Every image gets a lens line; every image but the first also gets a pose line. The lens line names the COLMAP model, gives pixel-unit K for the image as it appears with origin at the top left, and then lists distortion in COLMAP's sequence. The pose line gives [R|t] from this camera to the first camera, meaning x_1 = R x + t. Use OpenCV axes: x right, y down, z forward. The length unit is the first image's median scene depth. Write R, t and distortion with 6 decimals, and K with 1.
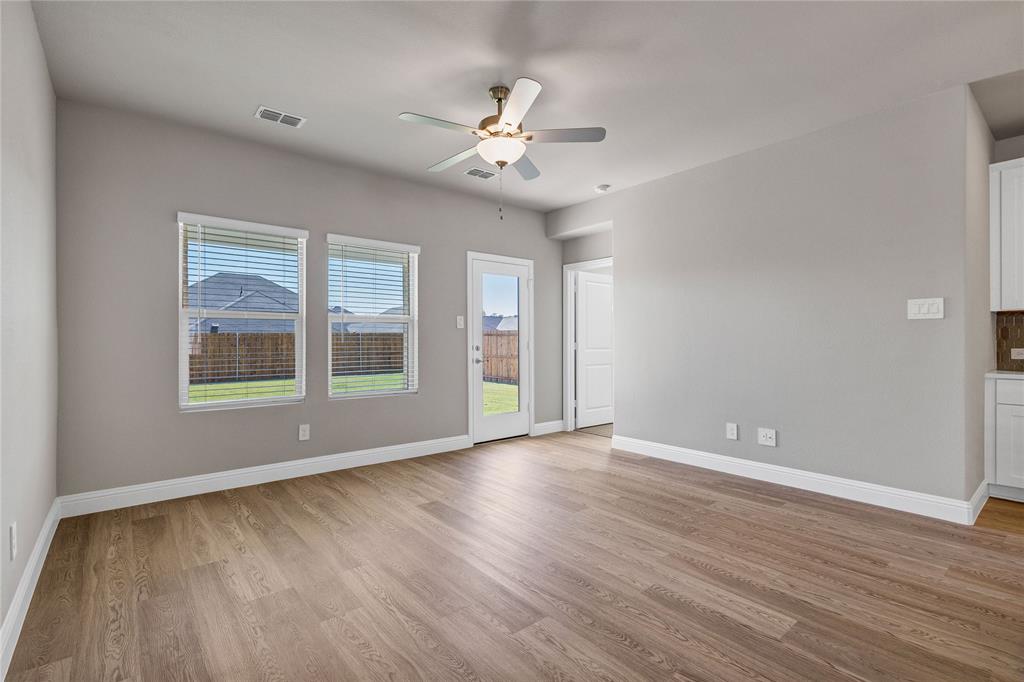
lens RADIAL K [[476.7, 0, 509.7], [0, 476.7, 344.2], [0, 0, 1]] dist [0.006065, -0.001871]
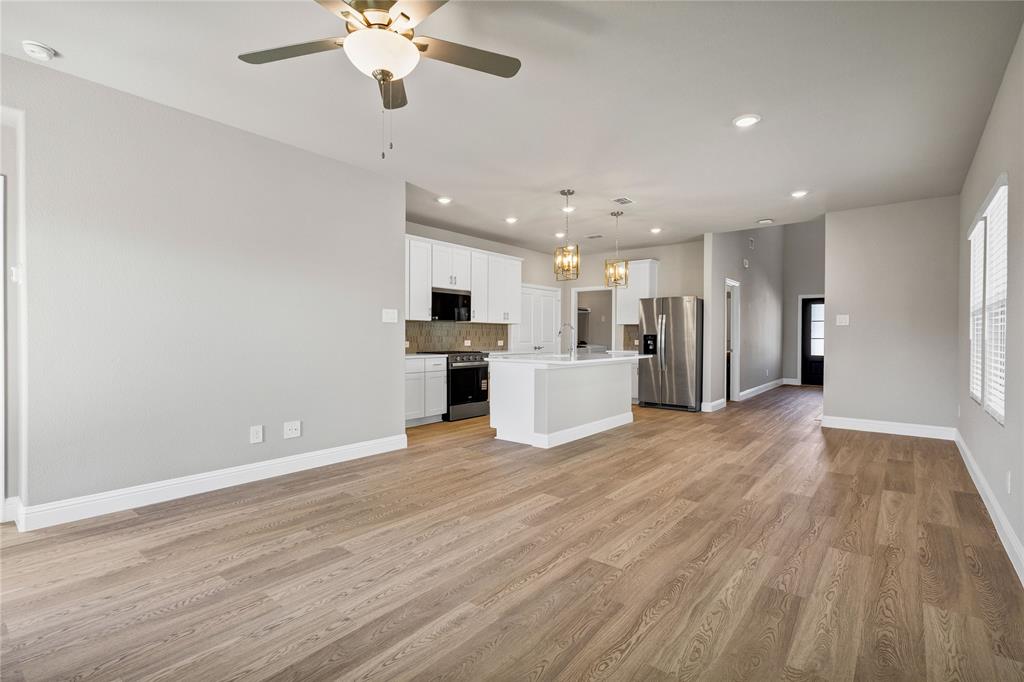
lens RADIAL K [[476.7, 0, 512.6], [0, 476.7, 341.0], [0, 0, 1]] dist [0.006065, -0.001871]
pose [[-0.205239, -0.006455, 0.978691, -0.677212], [0.002520, 0.999971, 0.007124, -0.003188], [-0.978709, 0.003928, -0.205216, 0.894634]]
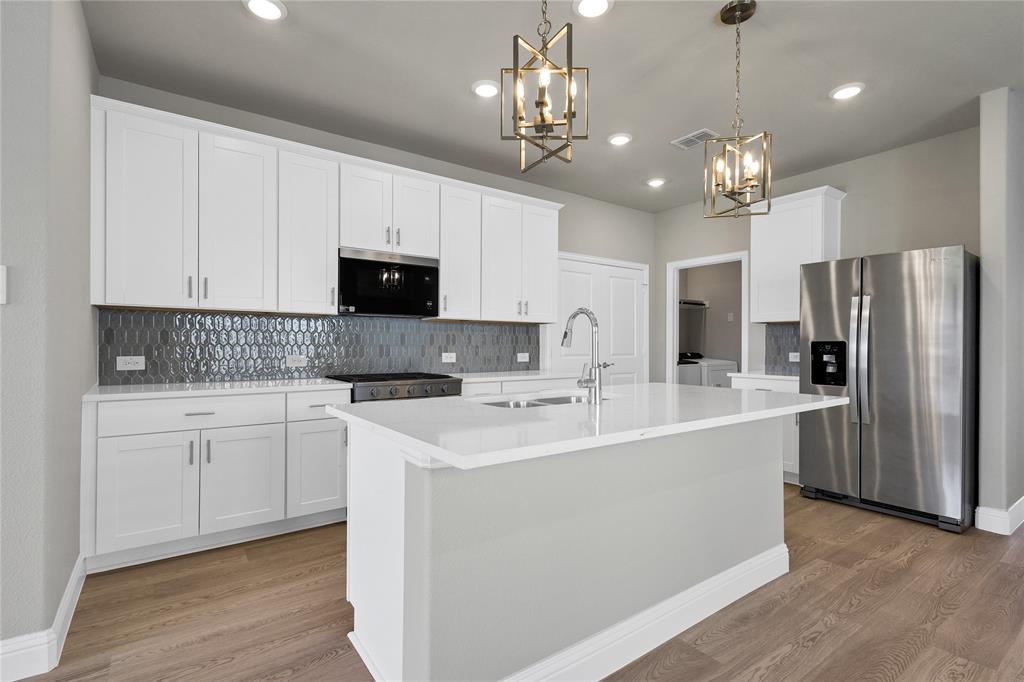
lens RADIAL K [[476.7, 0, 506.0], [0, 476.7, 340.7], [0, 0, 1]] dist [0.006065, -0.001871]
pose [[0.072906, 0.012166, 0.997265, 0.388289], [0.001615, 0.999923, -0.012317, -0.006801], [-0.997338, 0.002509, 0.072880, 0.379568]]
